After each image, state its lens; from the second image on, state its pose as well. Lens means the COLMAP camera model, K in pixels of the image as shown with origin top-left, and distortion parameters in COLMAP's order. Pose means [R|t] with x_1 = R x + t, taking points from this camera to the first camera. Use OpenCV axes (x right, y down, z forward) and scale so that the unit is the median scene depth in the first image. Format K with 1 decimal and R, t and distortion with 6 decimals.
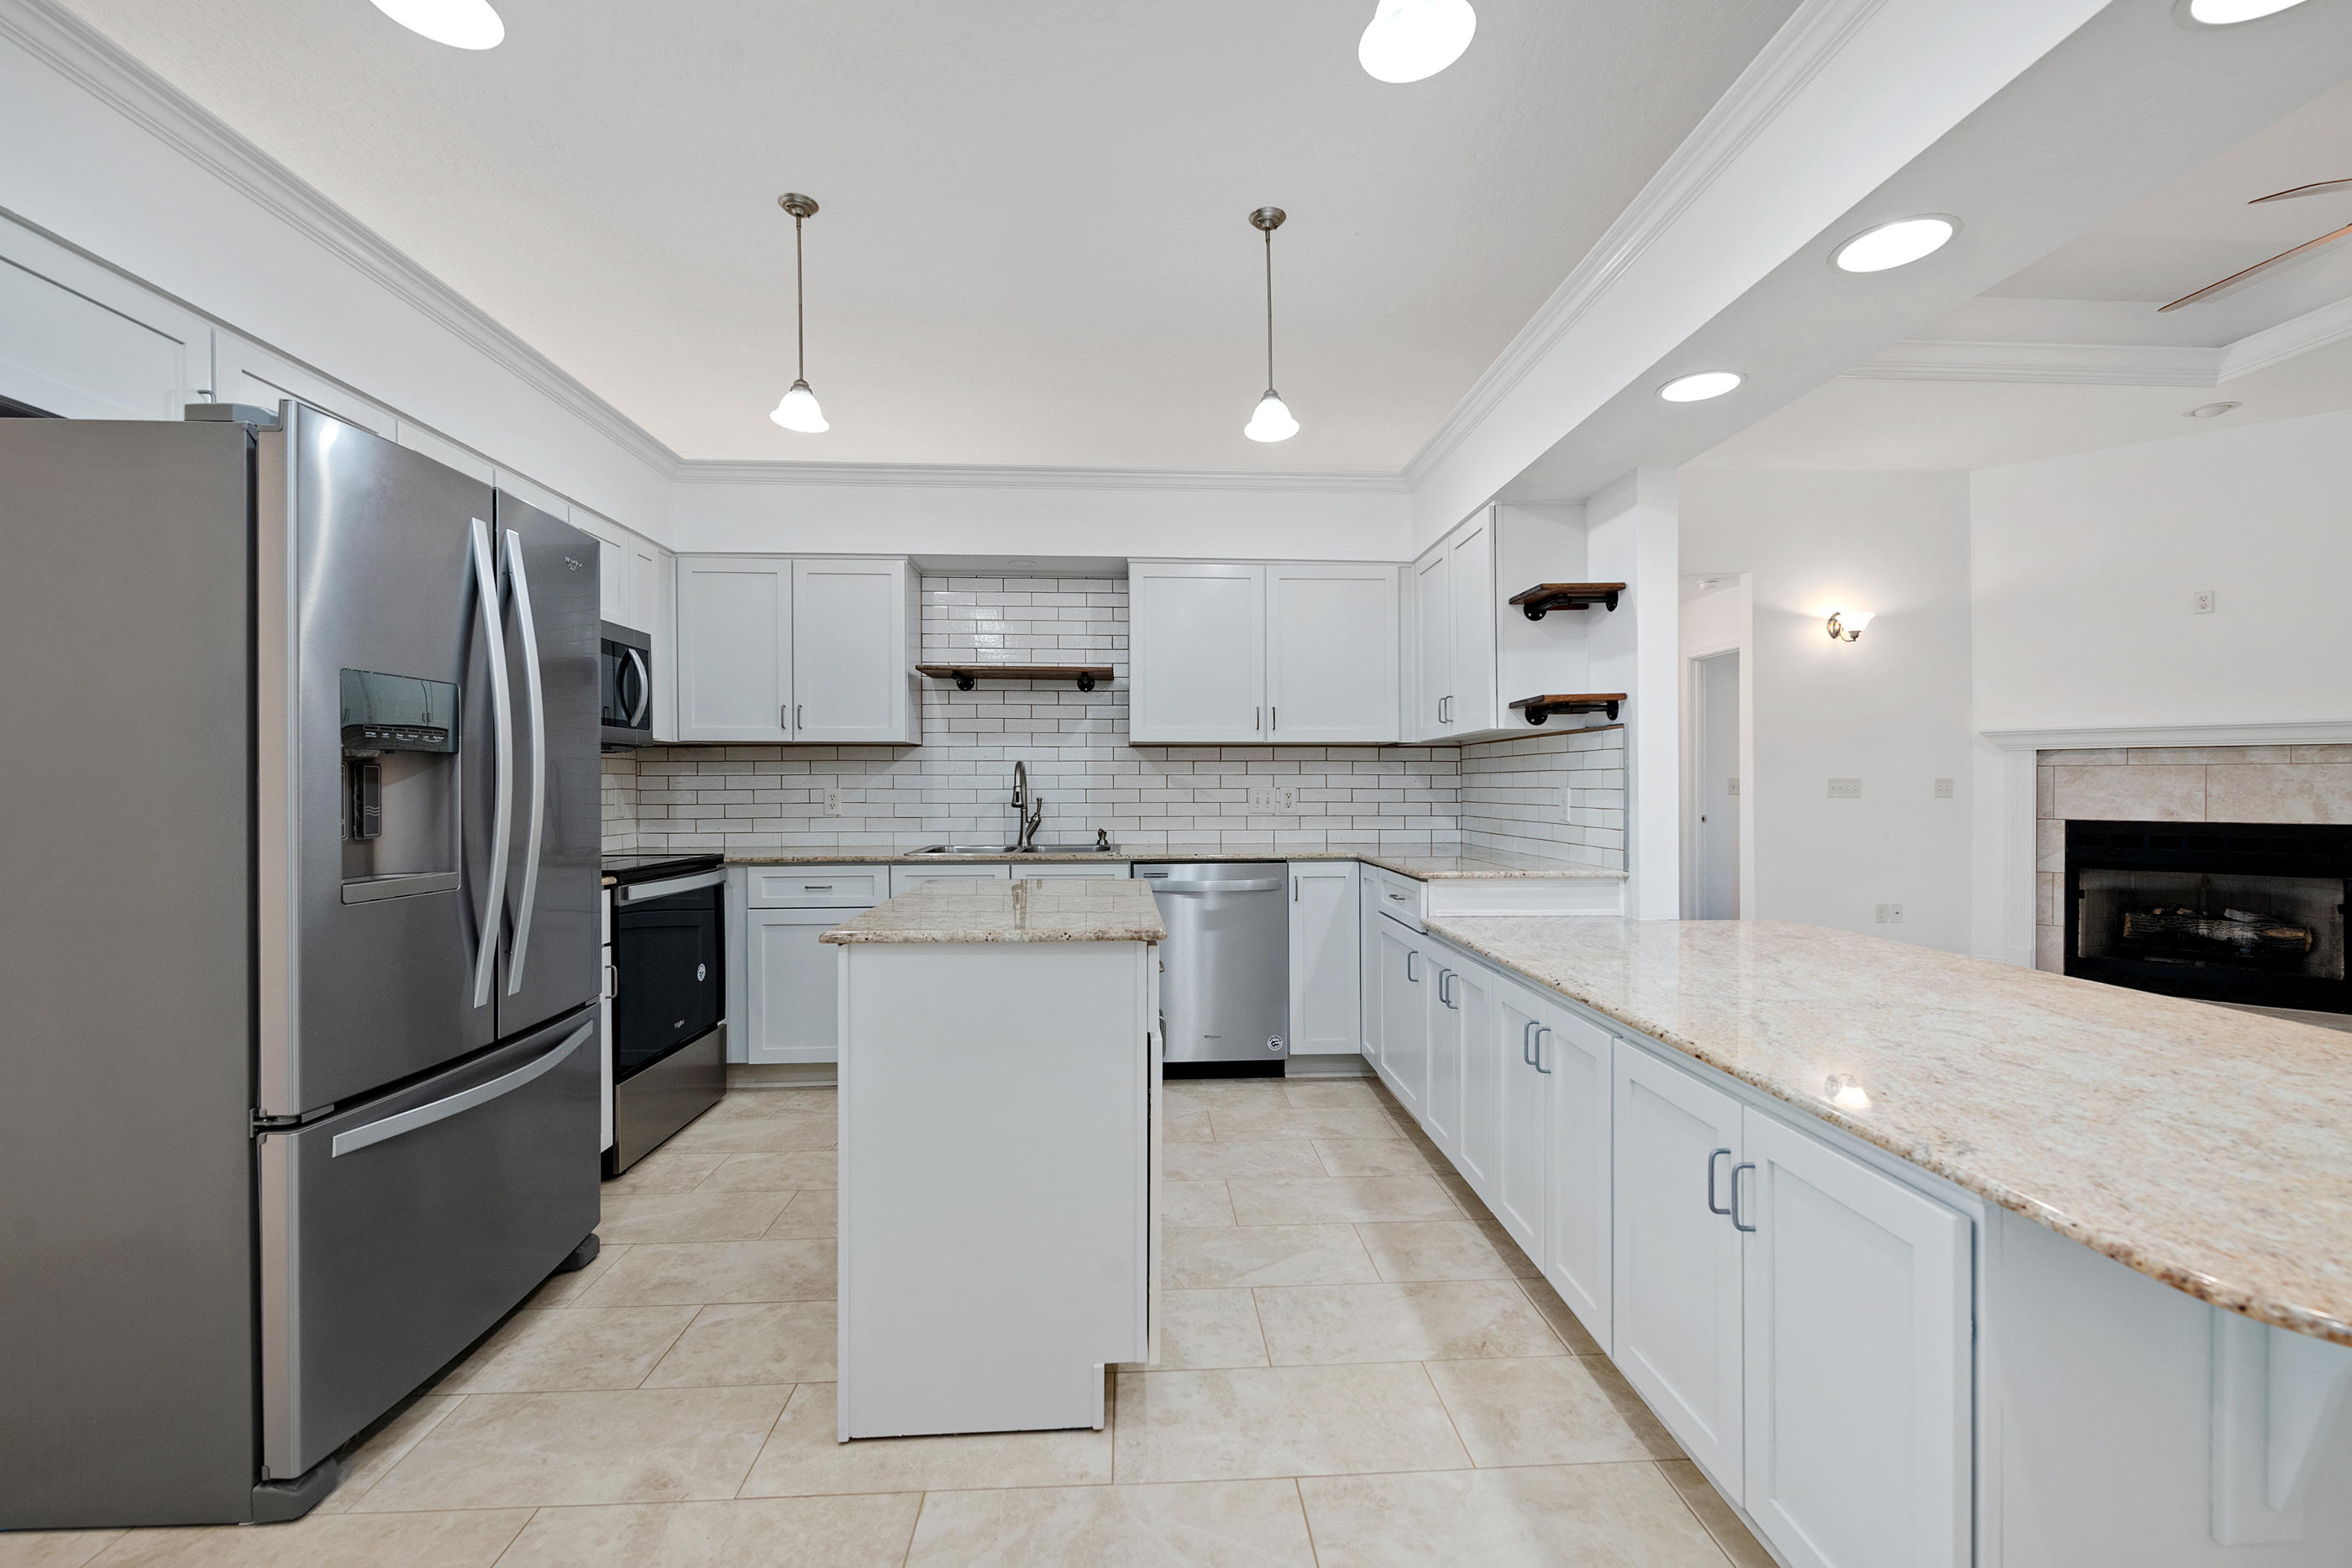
lens RADIAL K [[977.4, 0, 1186.2], [0, 977.4, 787.6], [0, 0, 1]] dist [0.004971, -0.004498]
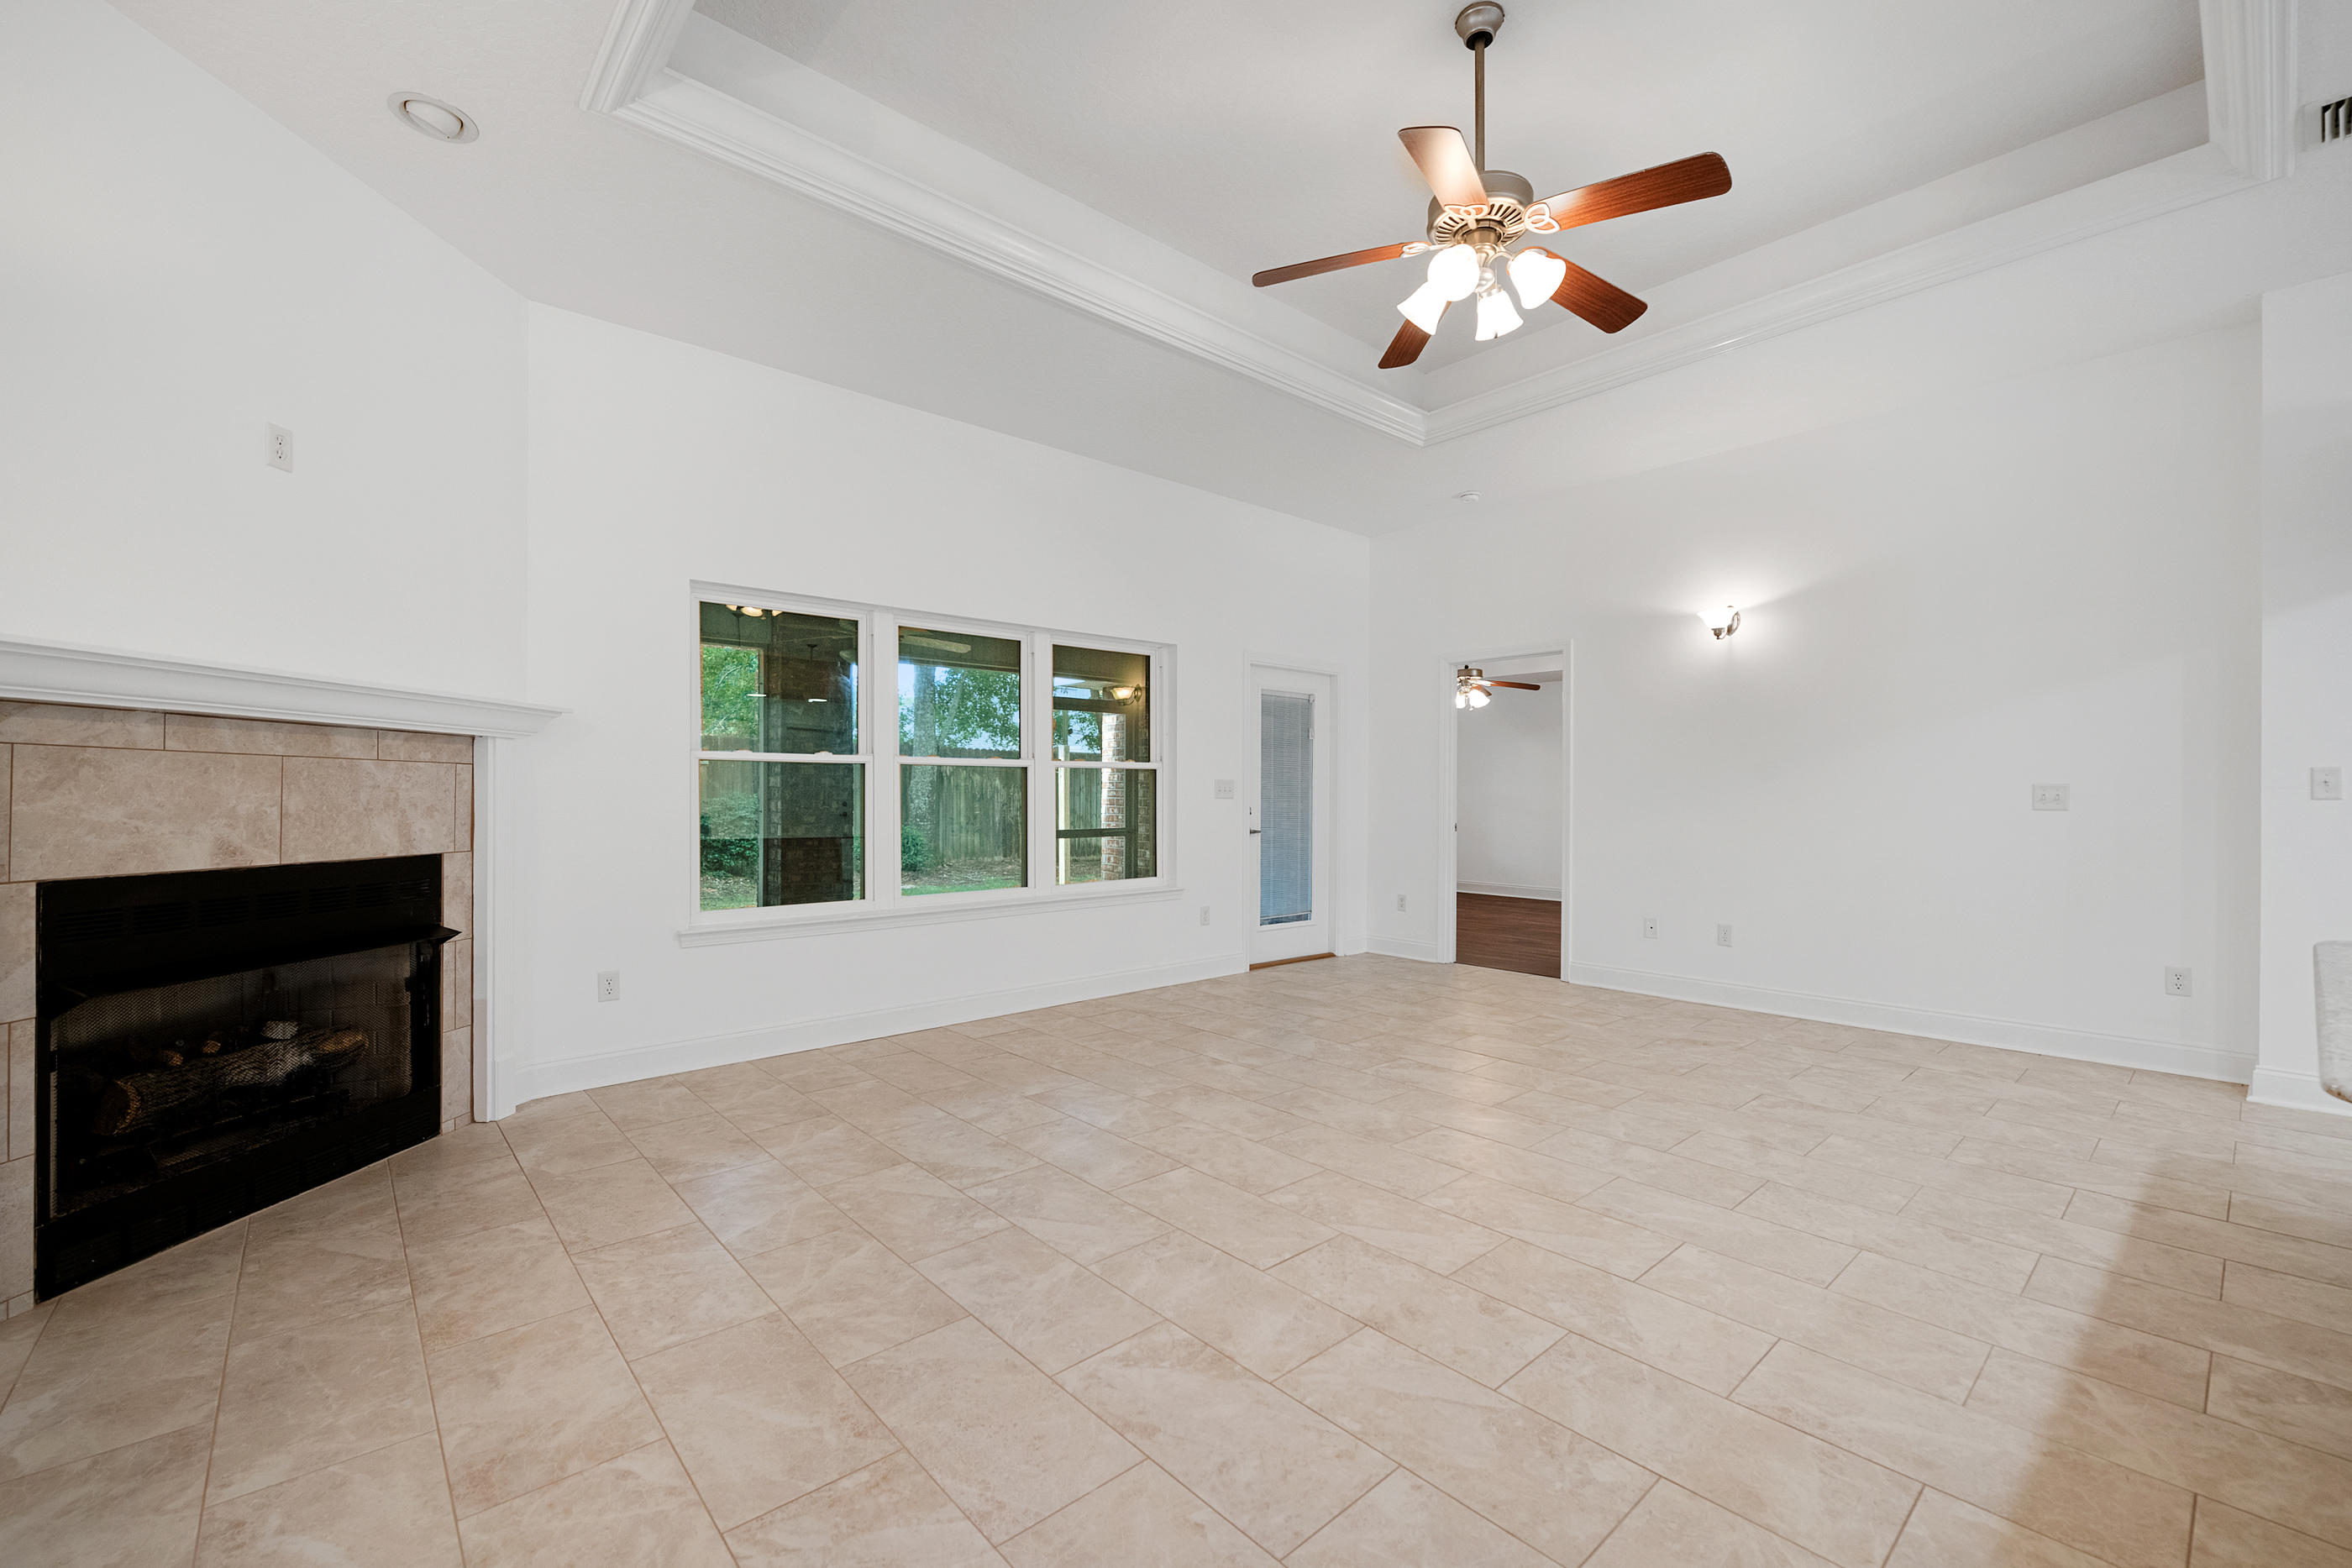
lens RADIAL K [[968.5, 0, 1173.6], [0, 968.5, 795.8], [0, 0, 1]] dist [0.006571, -0.005464]
pose [[-0.616632, 0.001690, 0.787250, 0.418026], [0.001972, 0.999998, -0.000602, -0.000625], [-0.787249, 0.001182, -0.616634, 1.183475]]
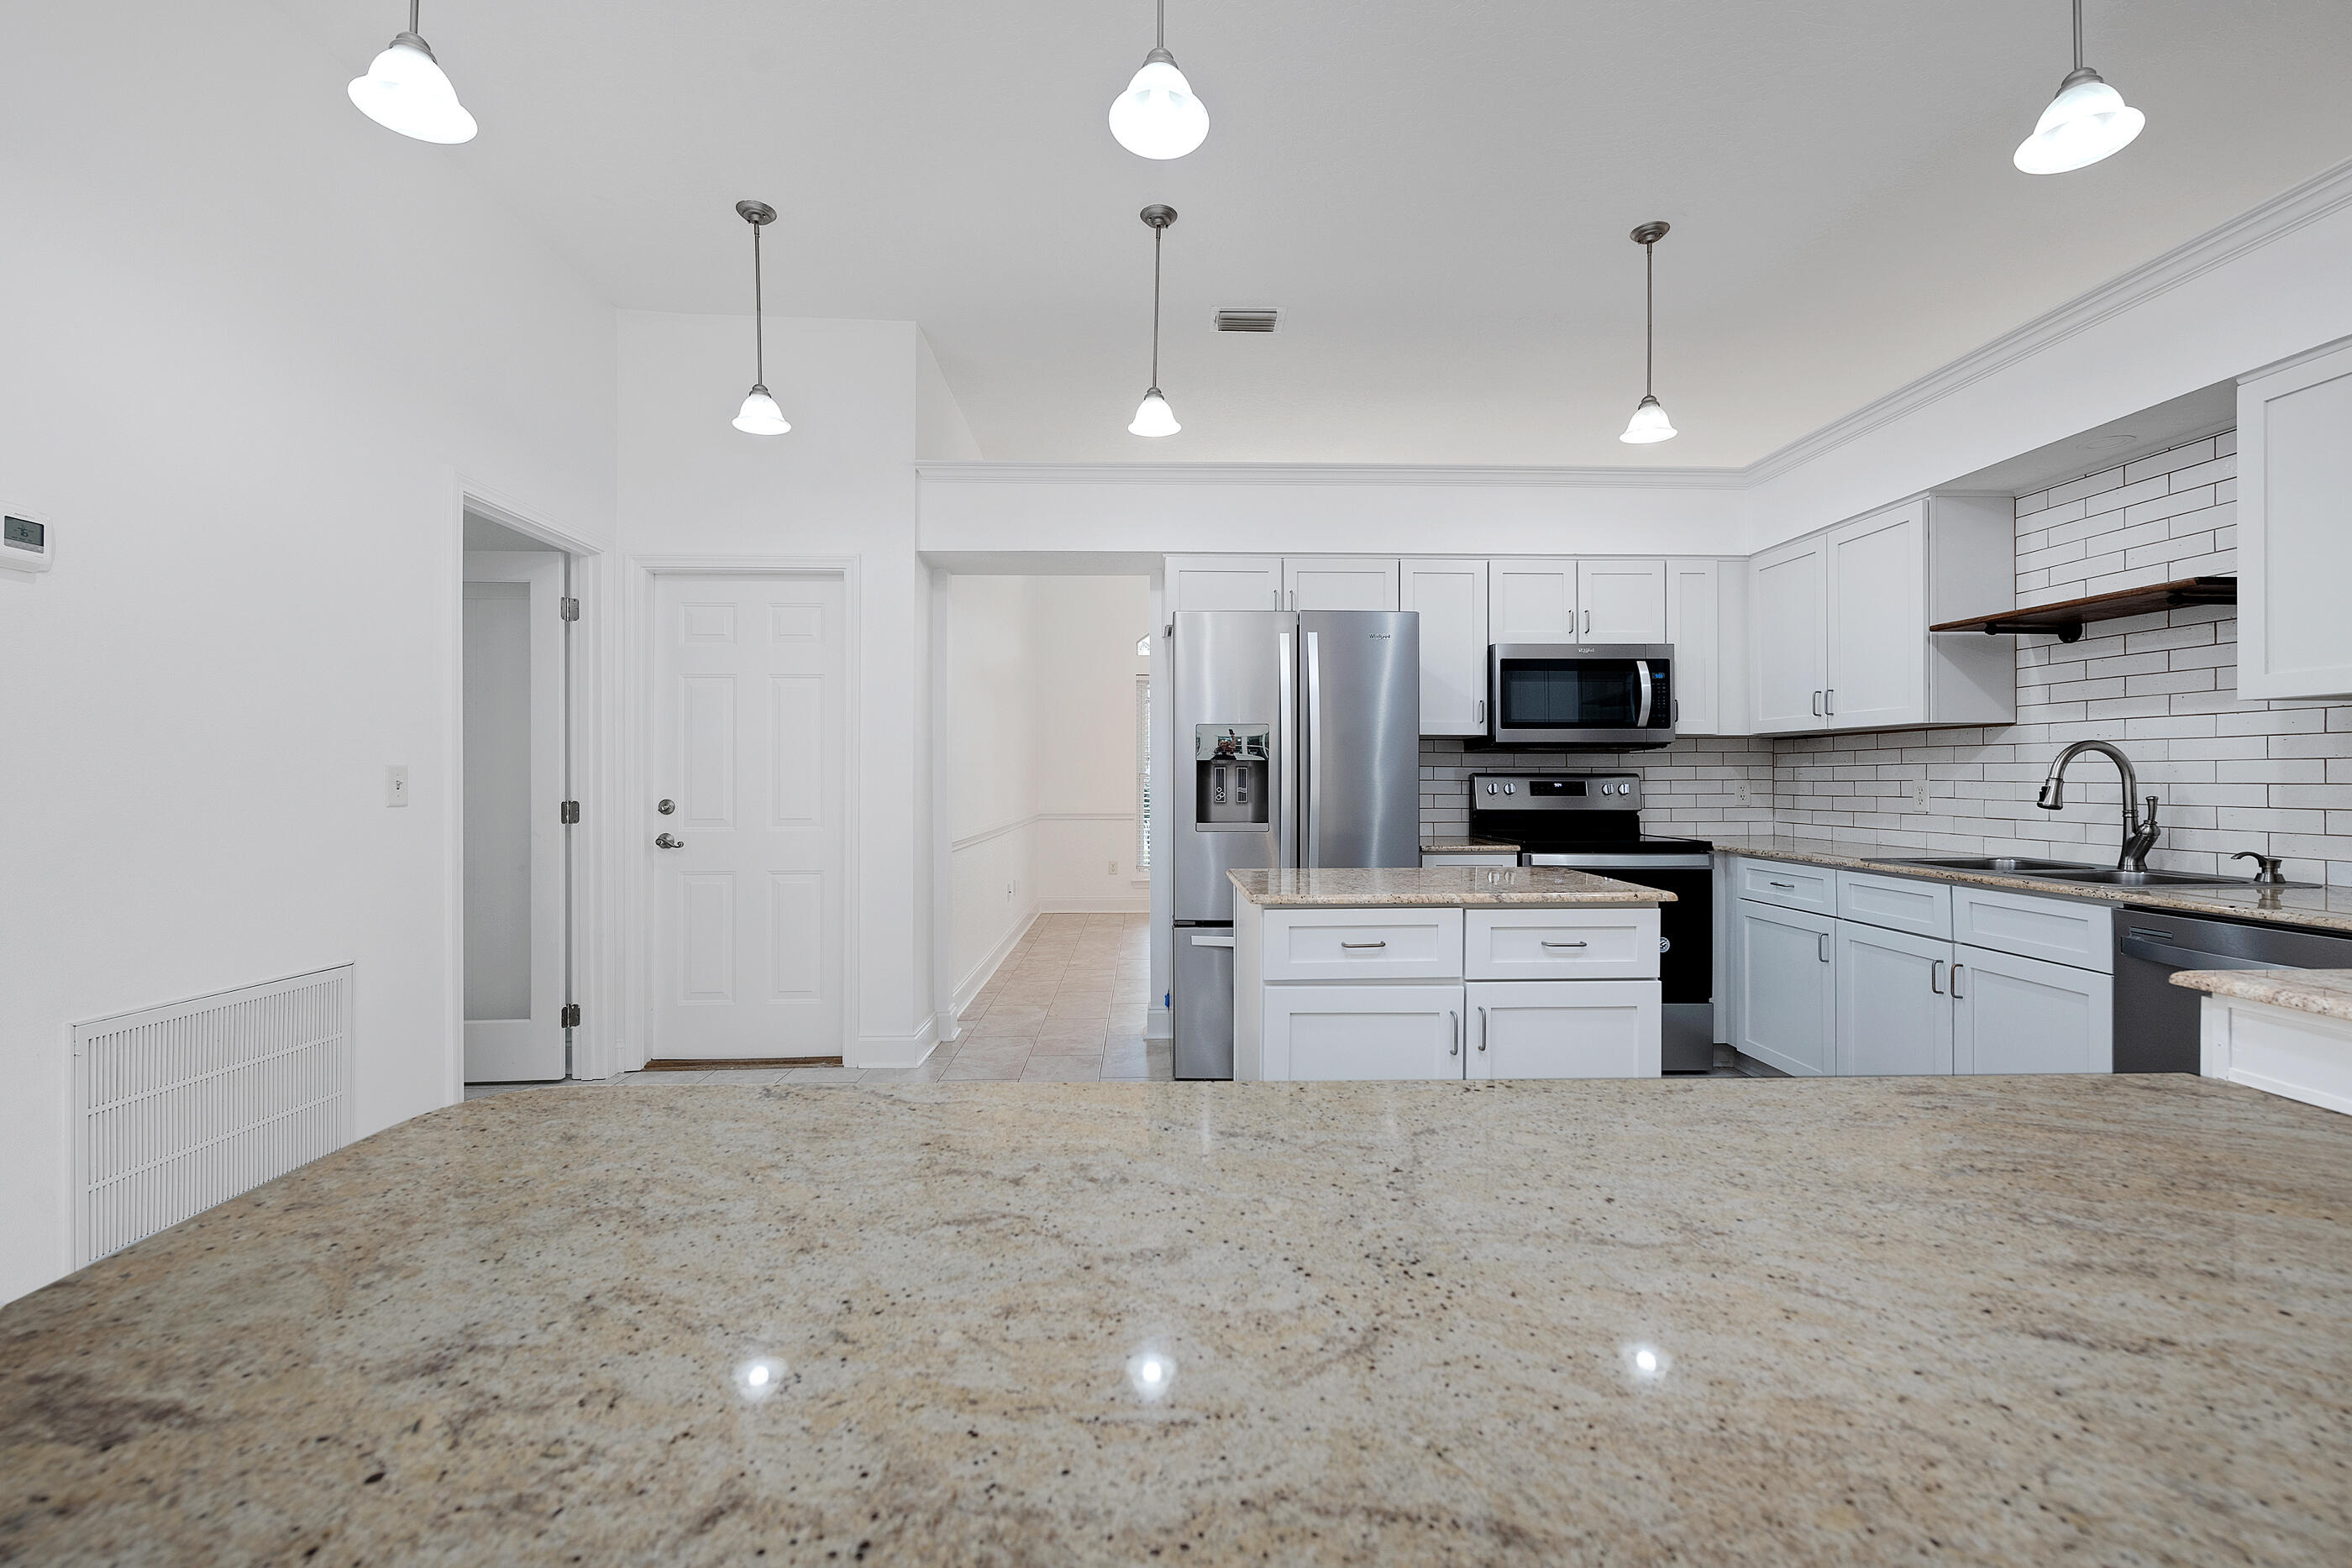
lens RADIAL K [[961.3, 0, 1185.1], [0, 961.3, 770.1], [0, 0, 1]] dist [0.000596, -0.004285]
pose [[-0.017732, -0.005426, -0.999828, 0.495896], [-0.001192, 0.999985, -0.005406, -0.002733], [0.999842, 0.001096, -0.017738, 0.387945]]
